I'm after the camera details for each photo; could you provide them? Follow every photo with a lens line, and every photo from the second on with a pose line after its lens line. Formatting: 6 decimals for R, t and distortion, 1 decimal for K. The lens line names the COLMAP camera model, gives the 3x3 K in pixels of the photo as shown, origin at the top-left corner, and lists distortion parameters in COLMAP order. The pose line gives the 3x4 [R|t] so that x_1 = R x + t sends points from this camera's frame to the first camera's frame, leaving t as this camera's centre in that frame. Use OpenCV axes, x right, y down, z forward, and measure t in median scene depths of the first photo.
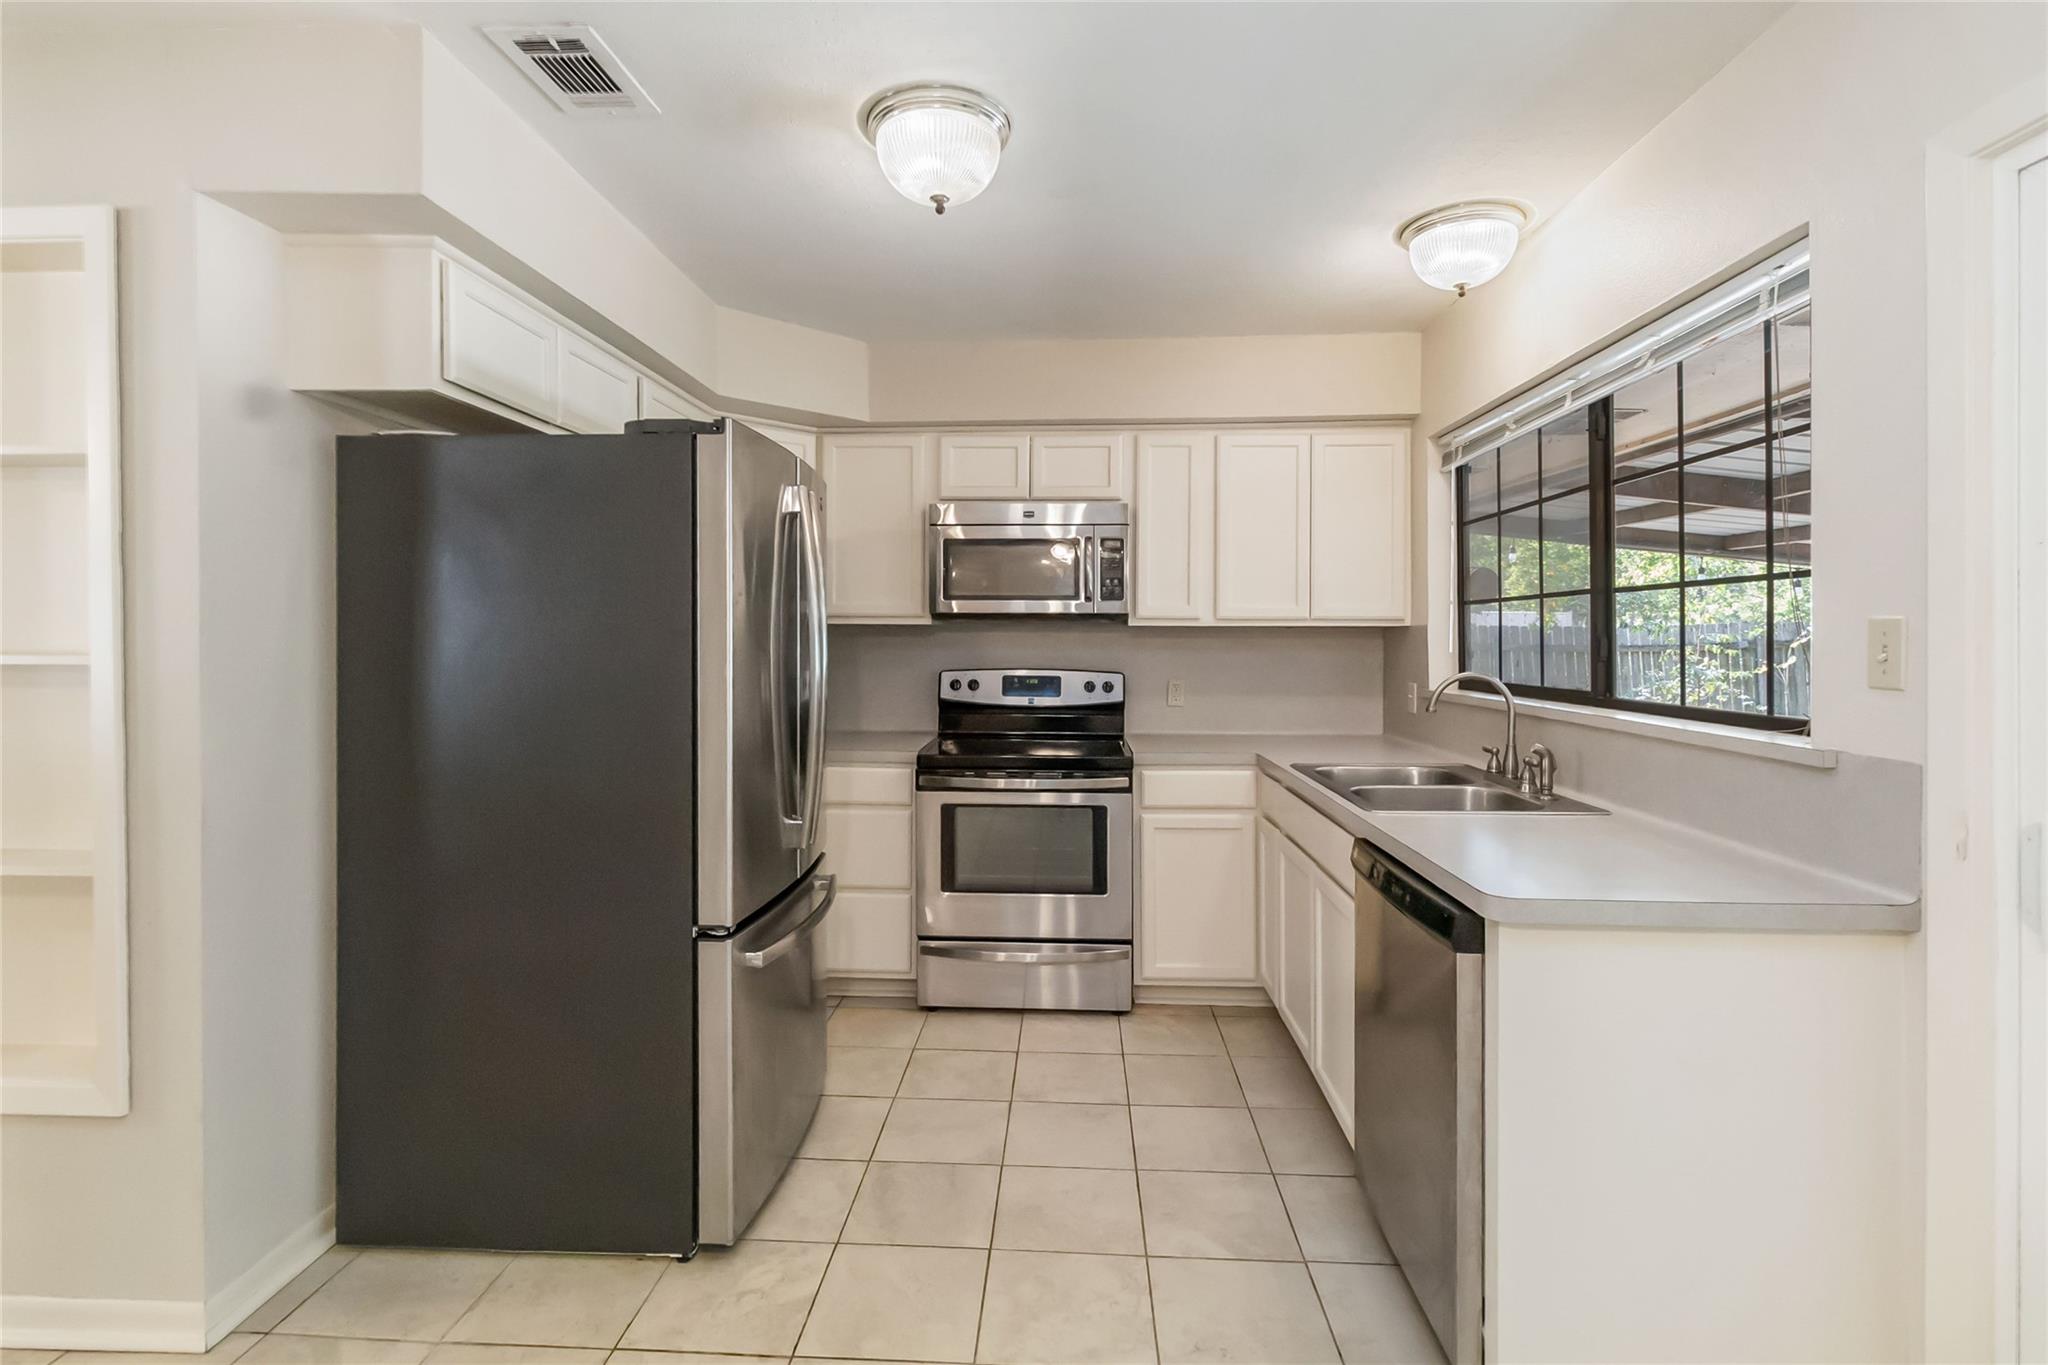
lens RADIAL K [[966.3, 0, 1020.4], [0, 966.3, 642.3], [0, 0, 1]] dist [0.000567, 0.000502]
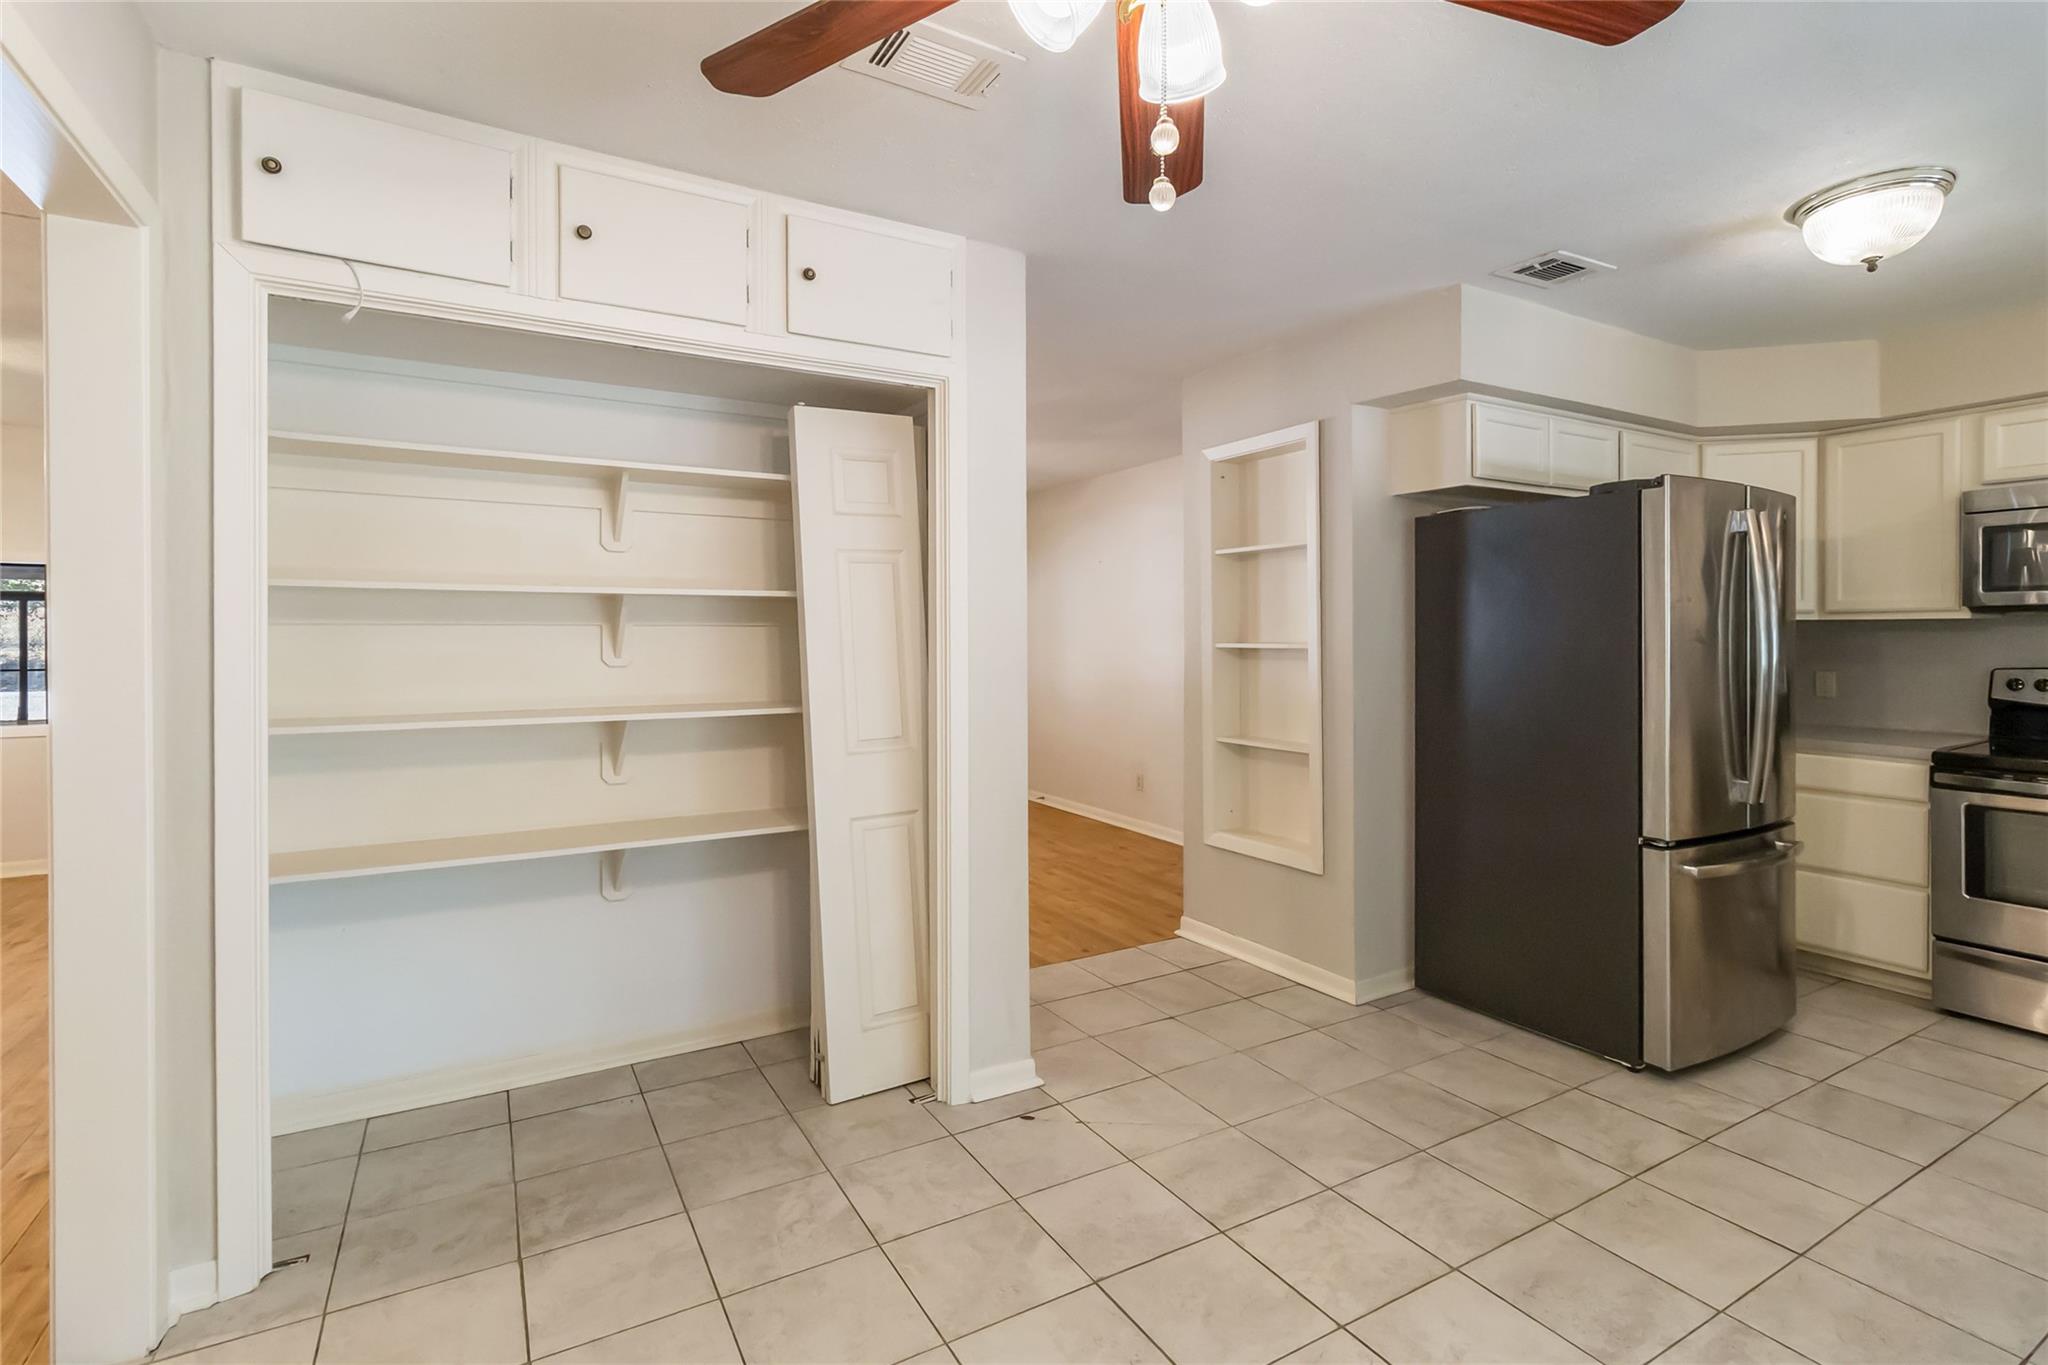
lens RADIAL K [[959.6, 0, 1023.2], [0, 959.6, 641.0], [0, 0, 1]] dist [0.003772, -0.000142]
pose [[0.548982, 0.000775, -0.835834, 0.206568], [-0.000497, 1.000000, 0.000601, 0.003982], [0.835834, 0.000085, 0.548982, -0.318452]]
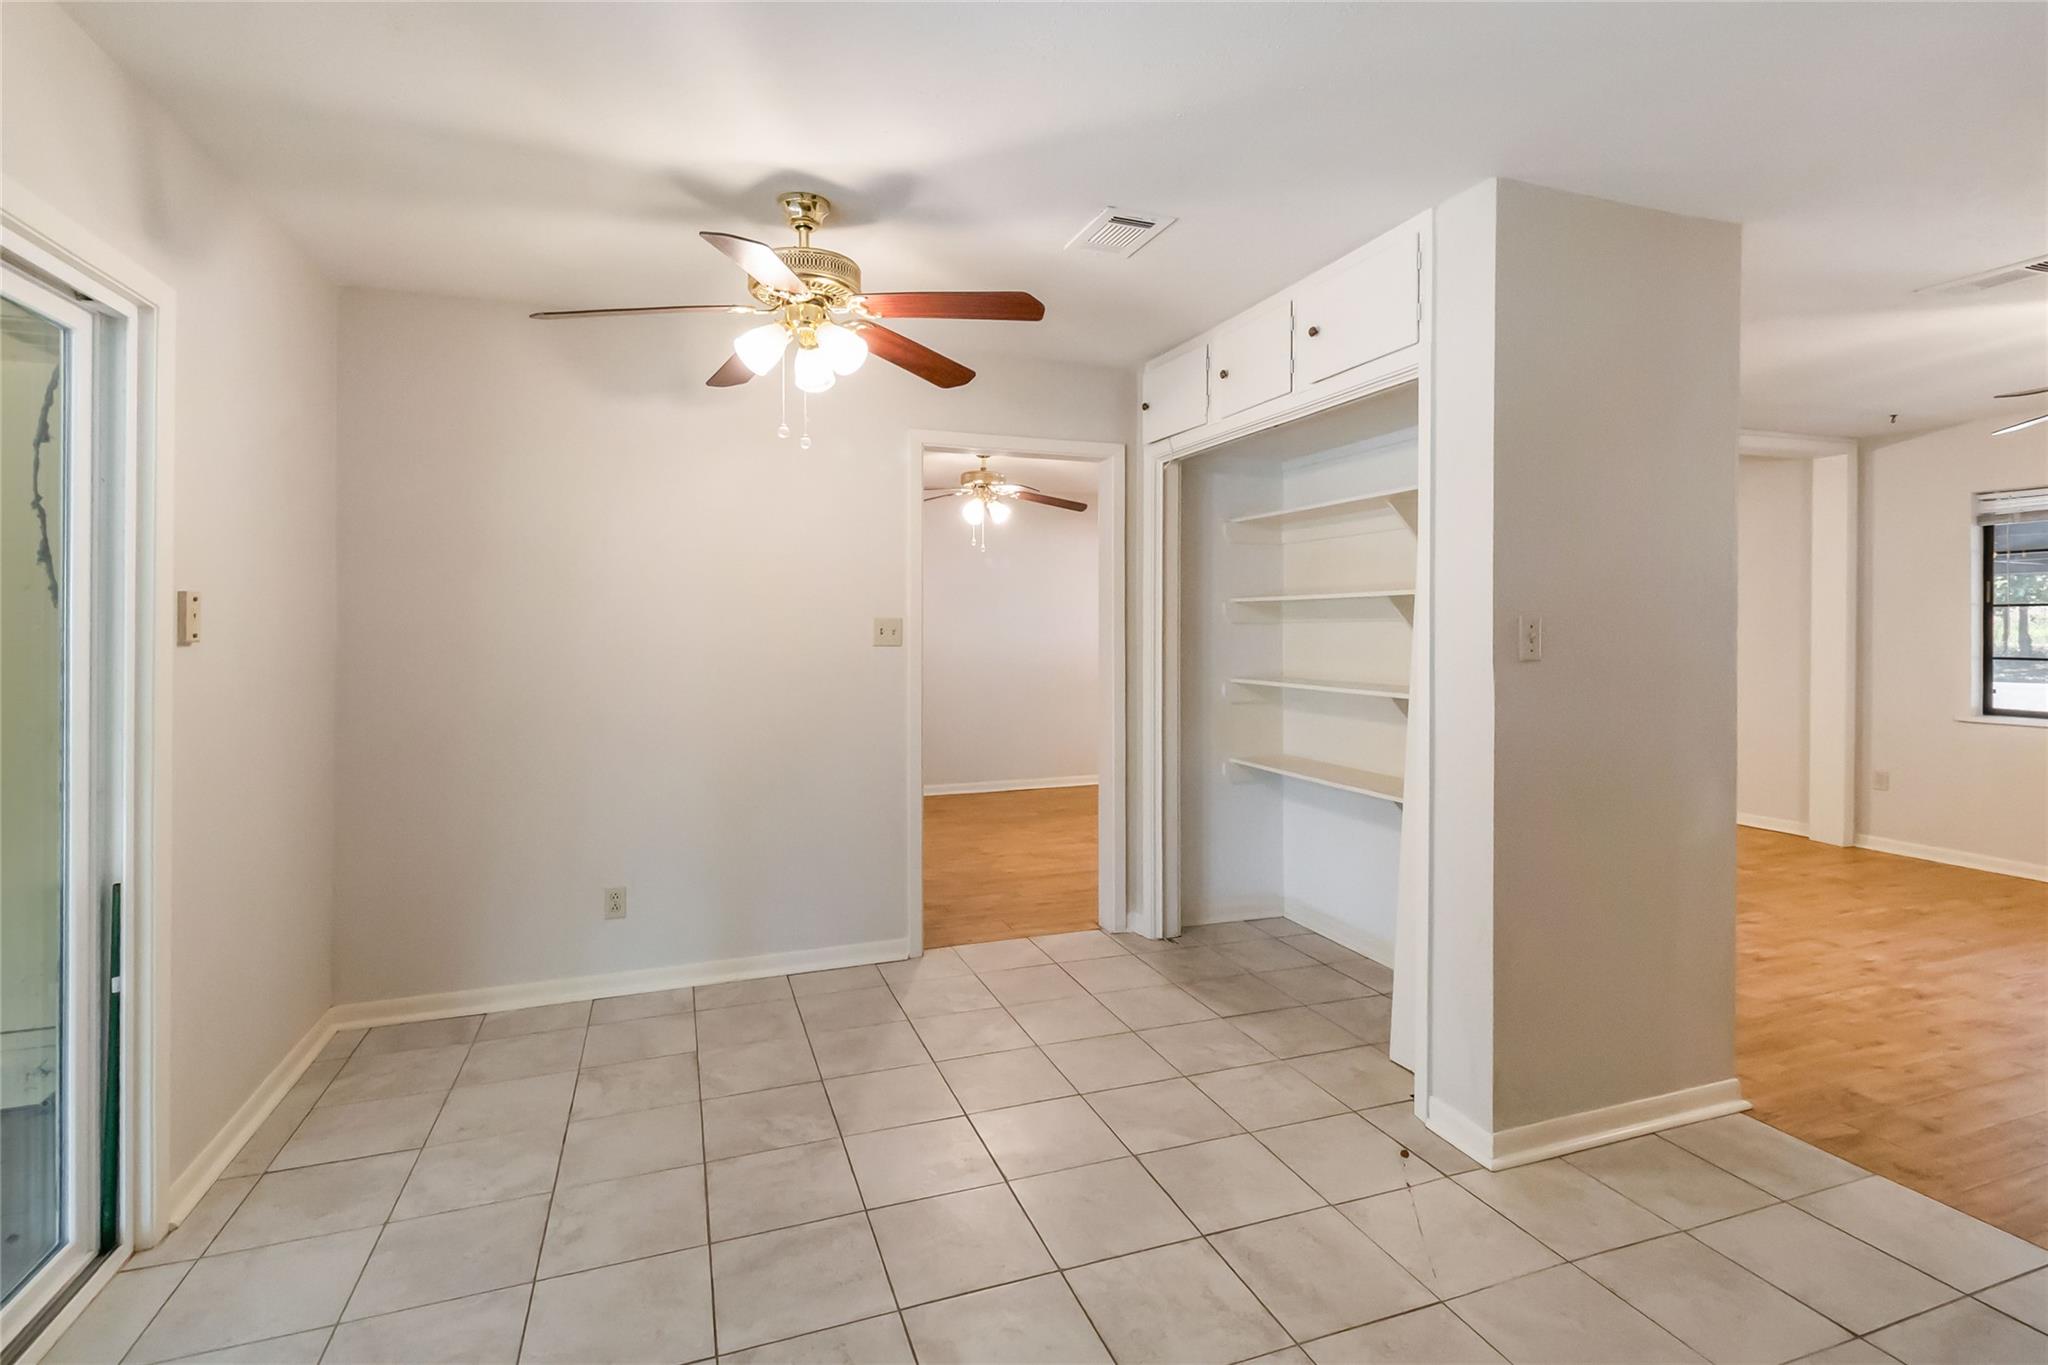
lens RADIAL K [[959.6, 0, 1023.2], [0, 959.6, 641.0], [0, 0, 1]] dist [0.003772, -0.000142]
pose [[-0.916741, -0.000662, -0.399481, 0.105161], [-0.006585, 0.999888, 0.013455, 0.001711], [0.399427, 0.014965, -0.916643, 0.645606]]
